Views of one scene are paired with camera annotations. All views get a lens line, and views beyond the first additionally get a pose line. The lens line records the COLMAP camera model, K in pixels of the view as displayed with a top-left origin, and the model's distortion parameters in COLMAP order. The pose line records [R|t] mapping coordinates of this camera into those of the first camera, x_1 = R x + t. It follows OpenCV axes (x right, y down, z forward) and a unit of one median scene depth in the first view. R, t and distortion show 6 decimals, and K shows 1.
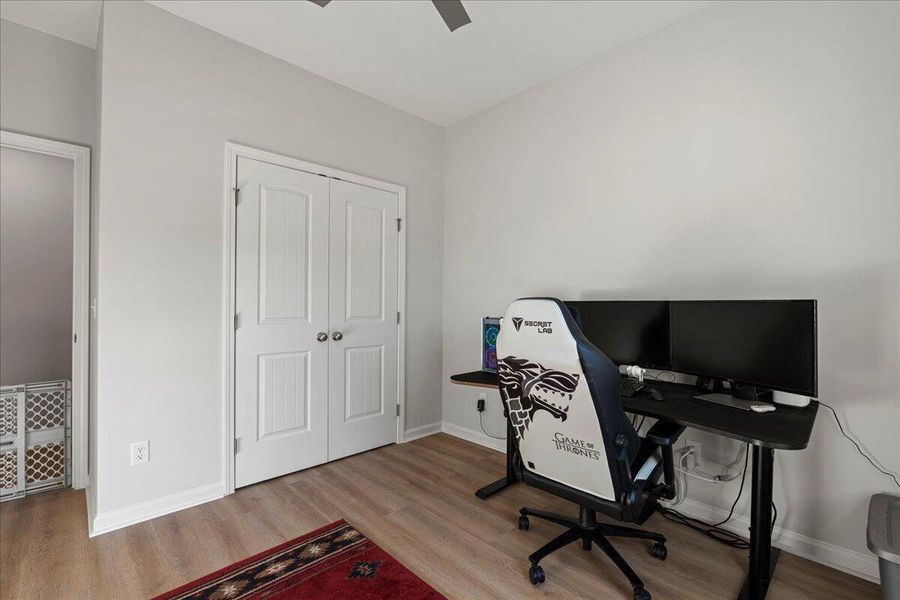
lens RADIAL K [[392.8, 0, 448.8], [0, 392.8, 302.6], [0, 0, 1]] dist [-0.009471, 0.000321]
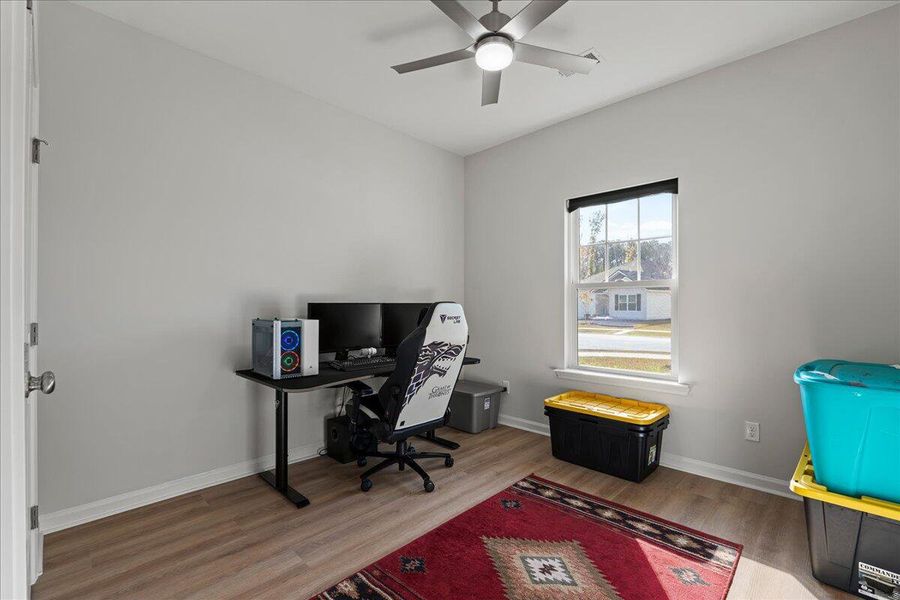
lens RADIAL K [[392.8, 0, 449.2], [0, 392.8, 301.2], [0, 0, 1]] dist [-0.009471, 0.000321]
pose [[-0.013553, 0.001660, 0.999907, -1.081893], [-0.000864, 0.999998, -0.001672, -0.009977], [-0.999908, -0.000887, -0.013551, 0.794437]]
